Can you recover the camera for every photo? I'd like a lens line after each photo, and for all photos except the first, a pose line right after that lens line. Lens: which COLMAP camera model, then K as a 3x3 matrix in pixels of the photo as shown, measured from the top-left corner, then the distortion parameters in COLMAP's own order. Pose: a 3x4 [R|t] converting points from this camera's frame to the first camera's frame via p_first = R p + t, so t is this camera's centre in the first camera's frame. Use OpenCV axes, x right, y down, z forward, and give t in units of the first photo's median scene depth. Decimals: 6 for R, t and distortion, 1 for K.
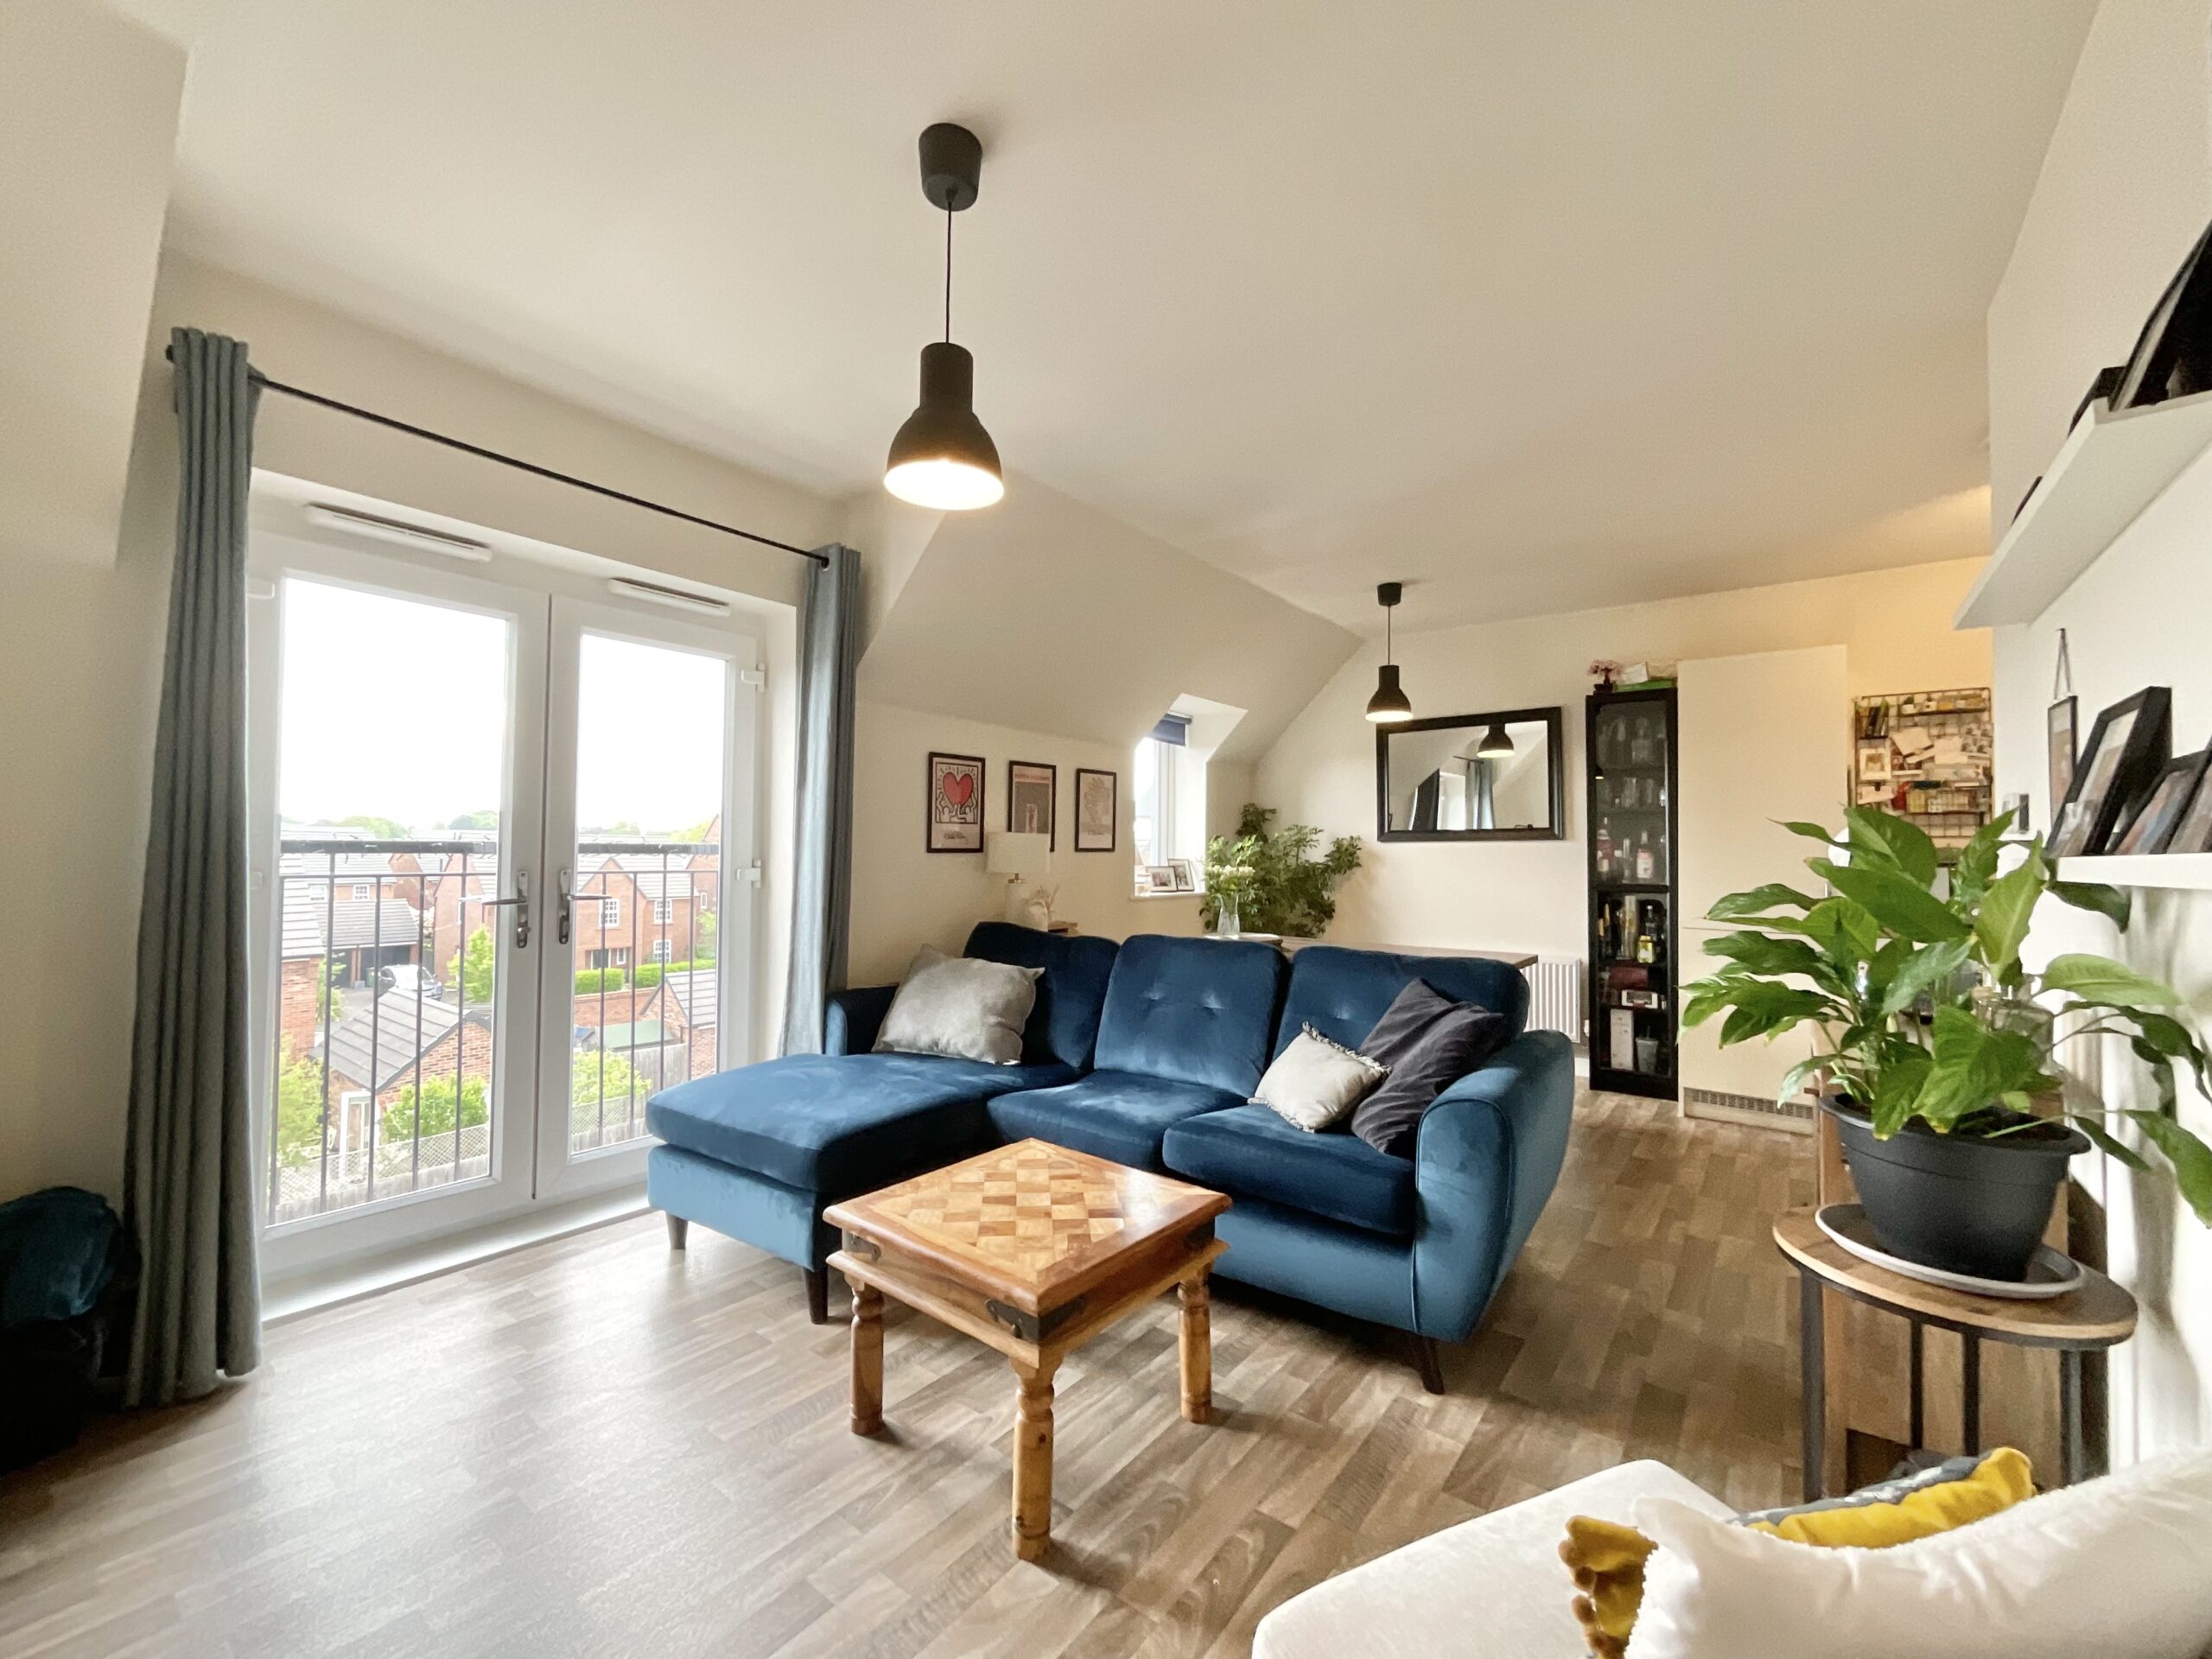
lens RADIAL K [[892.7, 0, 1108.1], [0, 892.7, 835.3], [0, 0, 1]] dist [0.011093, 0.000555]
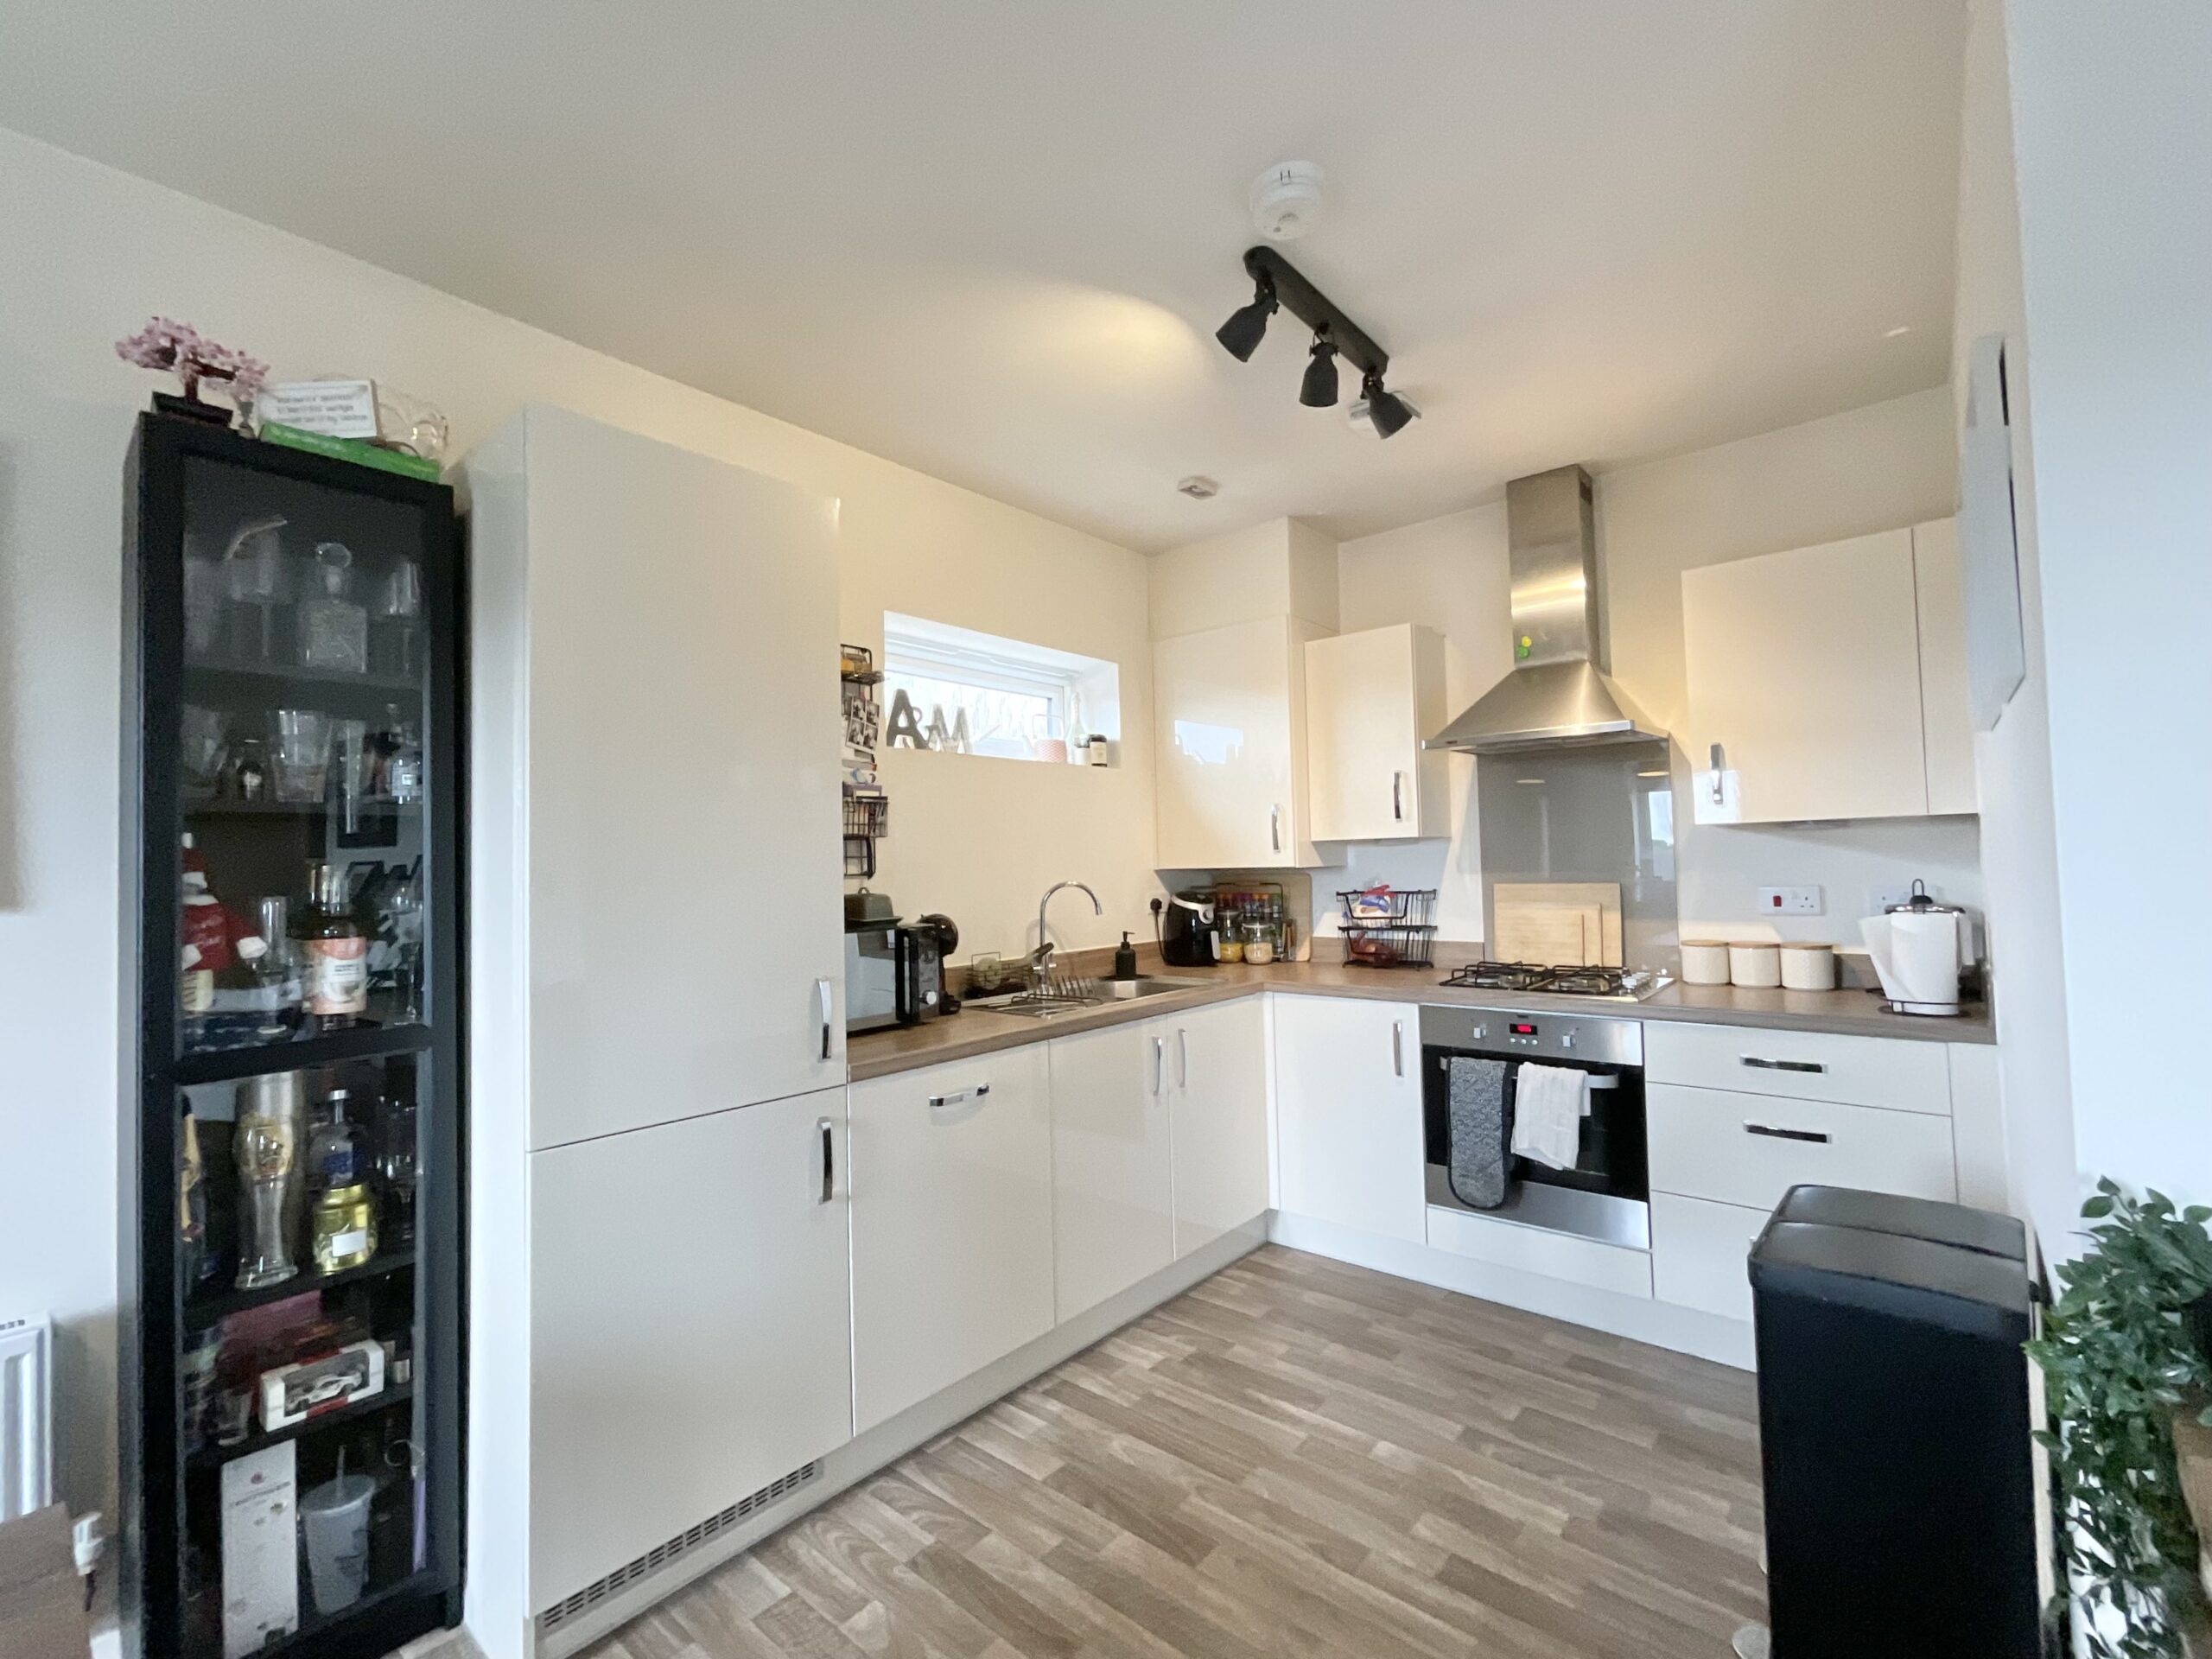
lens RADIAL K [[971.2, 0, 1127.3], [0, 971.2, 833.4], [0, 0, 1]] dist [0.000284, -0.000427]
pose [[0.051344, 0.024460, 0.998381, 0.243330], [0.008394, 0.999654, -0.024923, -0.008662], [-0.998646, 0.009660, 0.051121, 0.676875]]
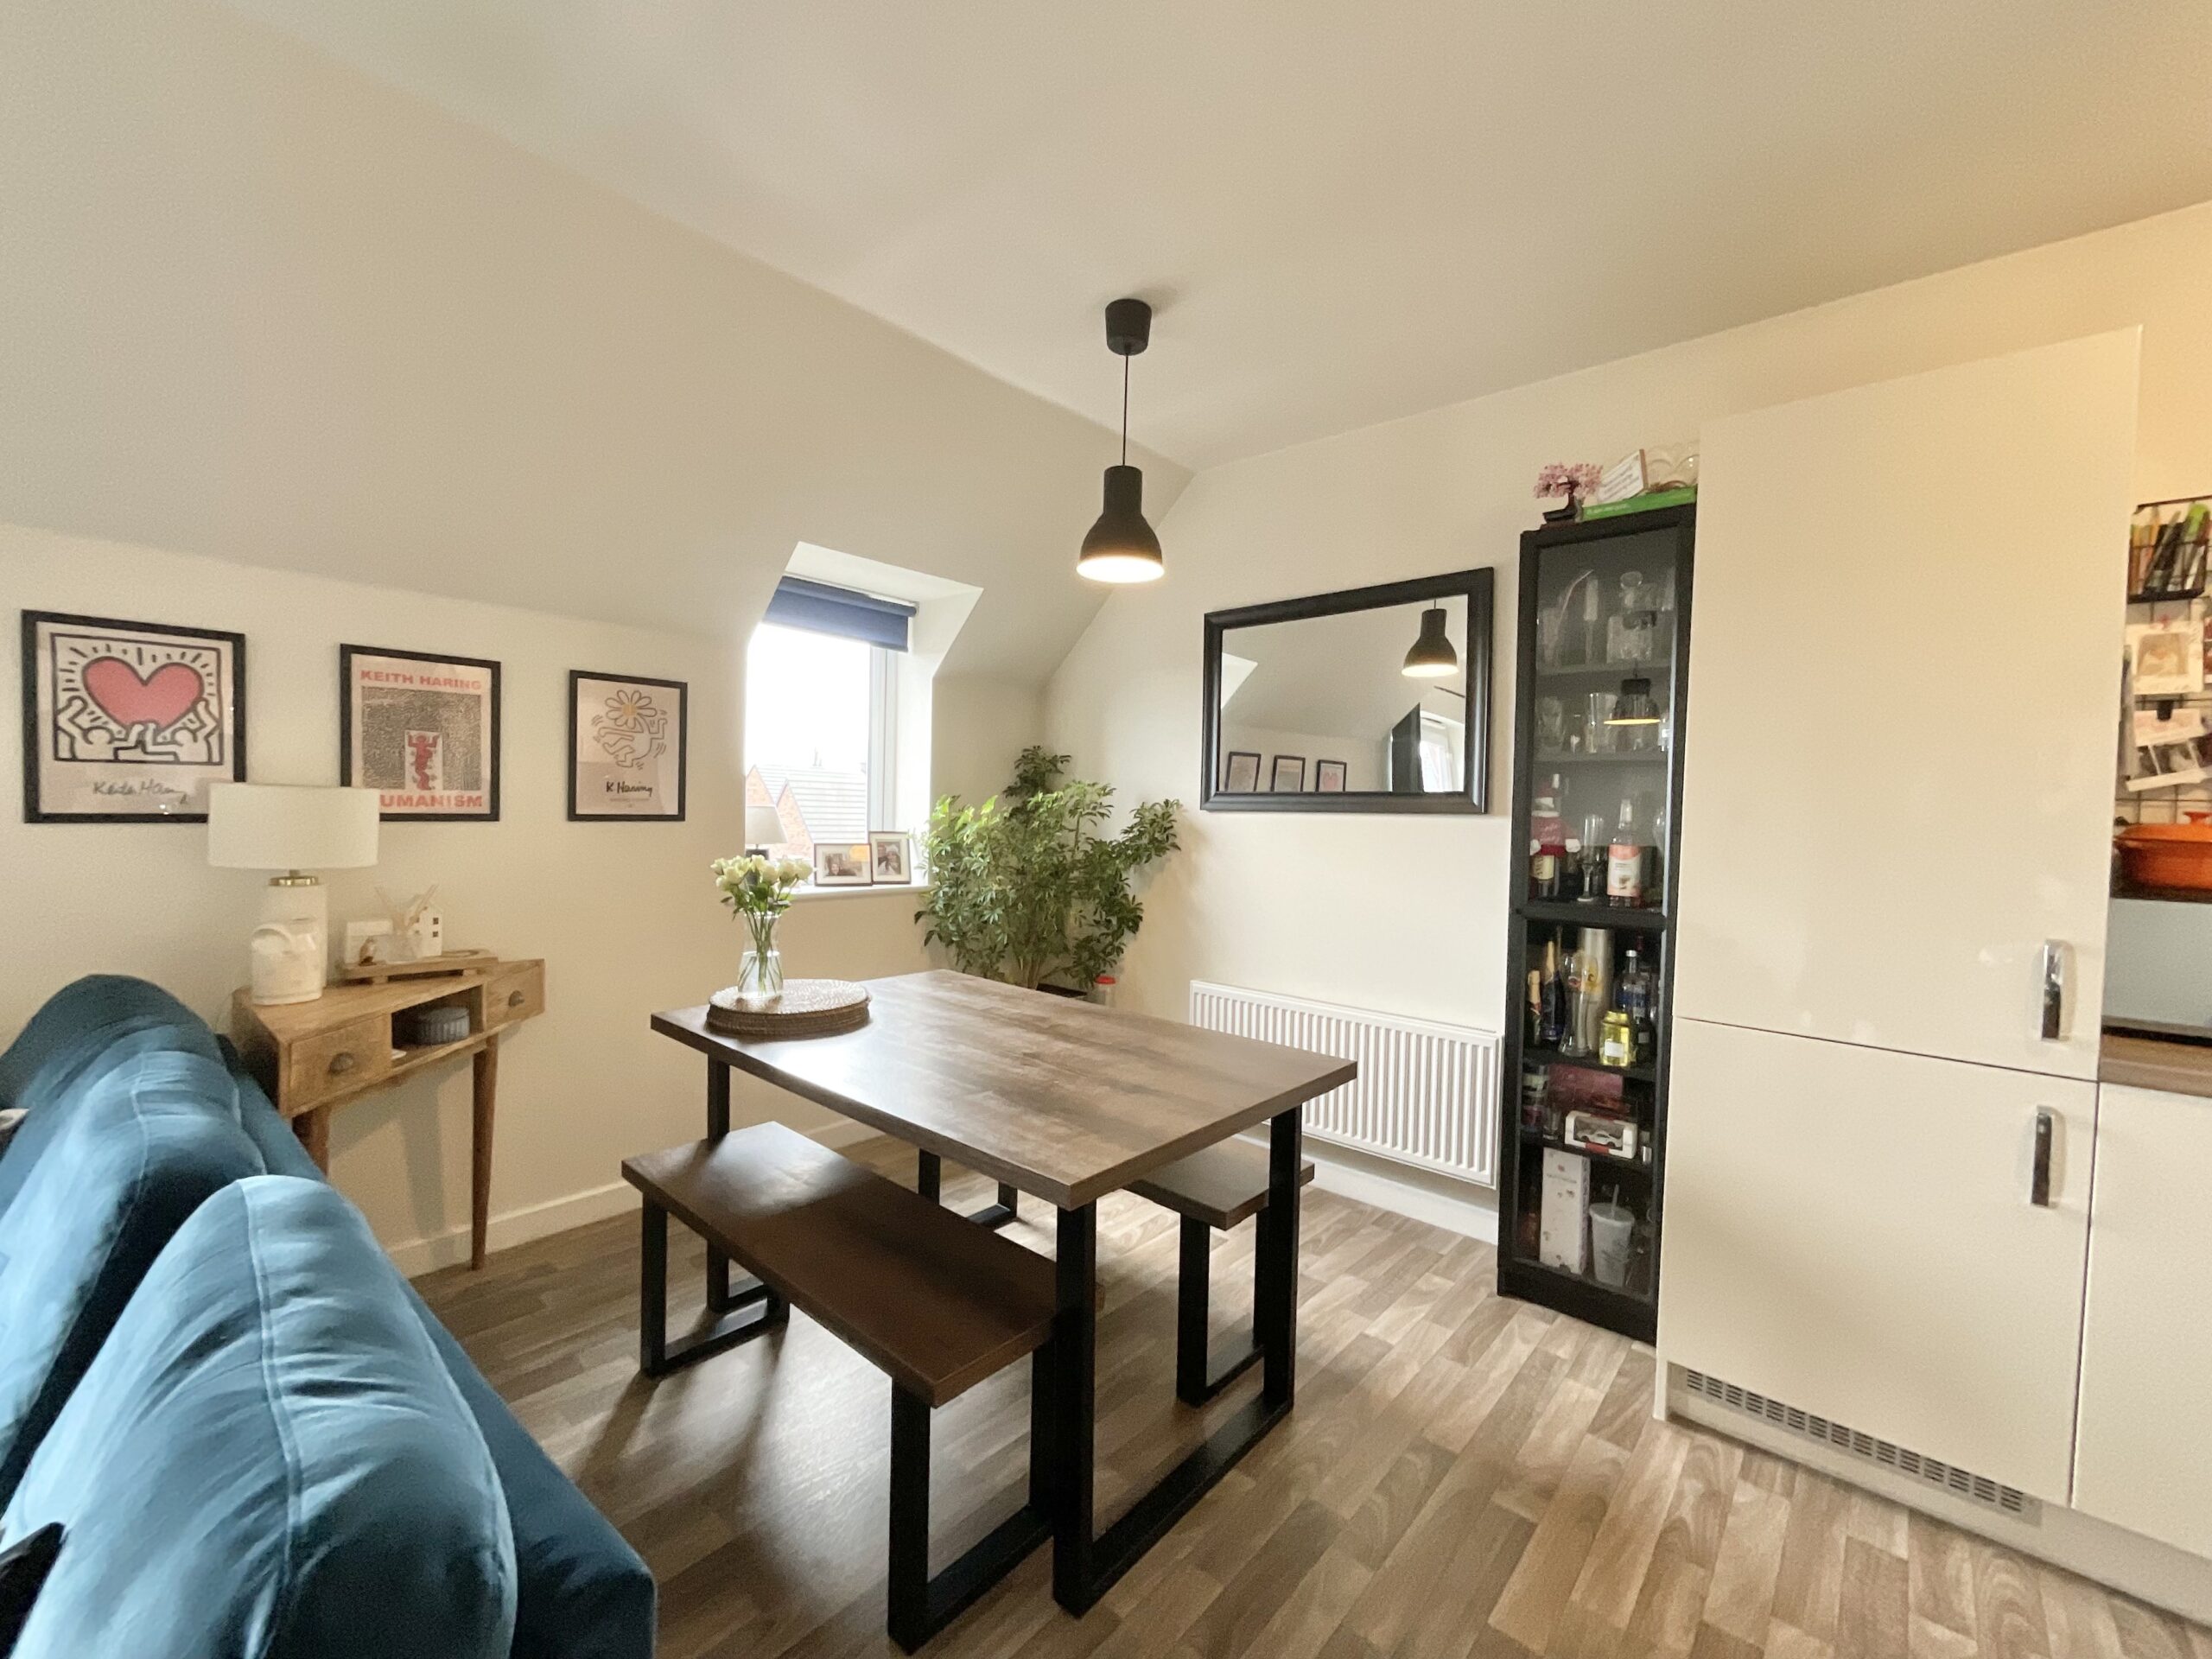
lens RADIAL K [[892.7, 0, 1103.8], [0, 892.7, 829.5], [0, 0, 1]] dist [0.011093, 0.000555]
pose [[0.996911, 0.019391, -0.076107, 0.345612], [-0.016015, 0.998871, 0.044722, -0.006892], [0.076888, -0.043365, 0.996096, 0.477612]]
